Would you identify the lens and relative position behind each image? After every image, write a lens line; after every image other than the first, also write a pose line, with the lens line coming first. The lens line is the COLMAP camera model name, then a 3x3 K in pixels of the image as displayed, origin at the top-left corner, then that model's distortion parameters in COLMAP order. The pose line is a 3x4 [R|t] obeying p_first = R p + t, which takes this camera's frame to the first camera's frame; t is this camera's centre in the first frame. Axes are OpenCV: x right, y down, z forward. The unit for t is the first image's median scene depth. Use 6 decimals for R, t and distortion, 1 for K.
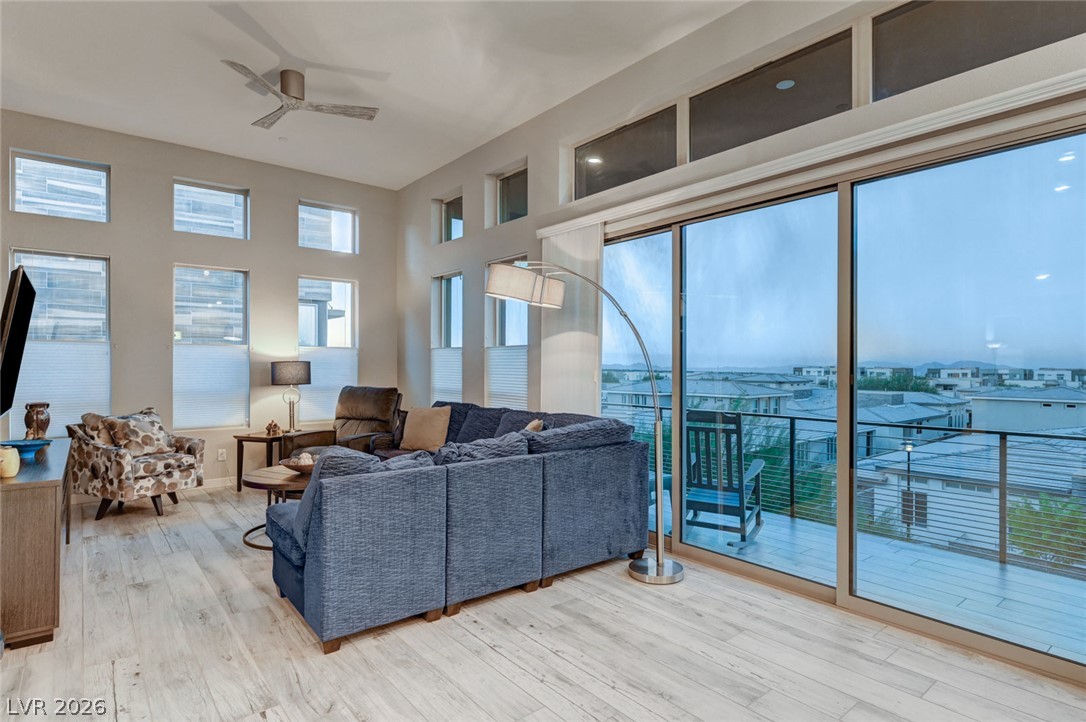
lens RADIAL K [[577.8, 0, 542.3], [0, 577.8, 362.1], [0, 0, 1]] dist [0.004057, -0.003426]
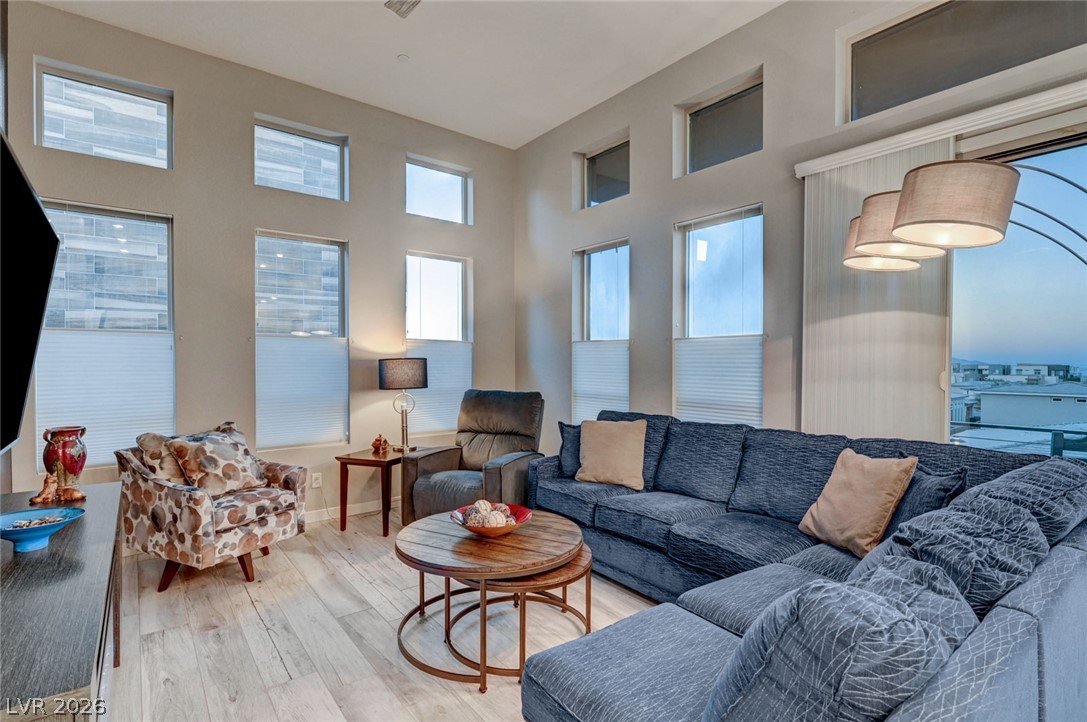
lens RADIAL K [[518.8, 0, 536.8], [0, 518.8, 361.8], [0, 0, 1]] dist [-0.005489, 0.000844]
pose [[0.999947, -0.002376, -0.010032, -0.276570], [0.002421, 0.999987, 0.004498, 0.000864], [0.010022, -0.004522, 0.999940, 0.343086]]
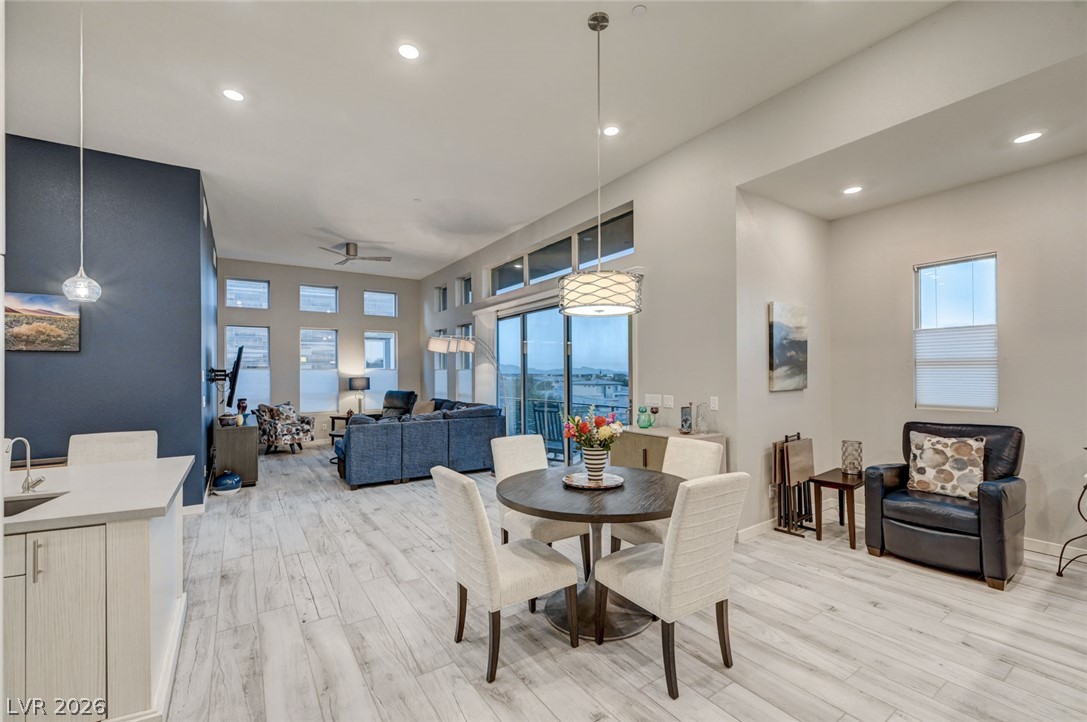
lens RADIAL K [[473.0, 0, 545.7], [0, 473.0, 366.4], [0, 0, 1]] dist [-0.000423, -0.000548]
pose [[0.995259, -0.008830, -0.096853, 0.352303], [0.008157, 0.999940, -0.007342, -0.022810], [0.096912, 0.006517, 0.995272, -0.523403]]
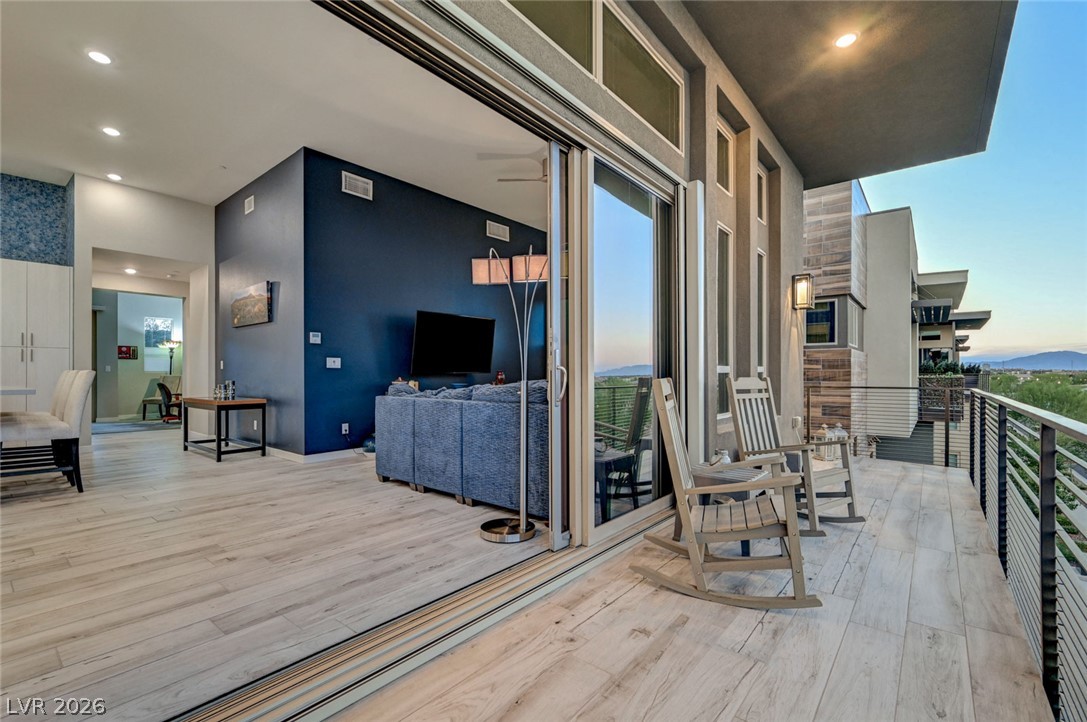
lens RADIAL K [[473.0, 0, 542.2], [0, 473.0, 372.0], [0, 0, 1]] dist [-0.000423, -0.000548]
pose [[0.199236, -0.008229, -0.979917, 0.661942], [0.001056, 0.999966, -0.008183, 0.062846], [0.979951, 0.000596, 0.199238, 0.588075]]
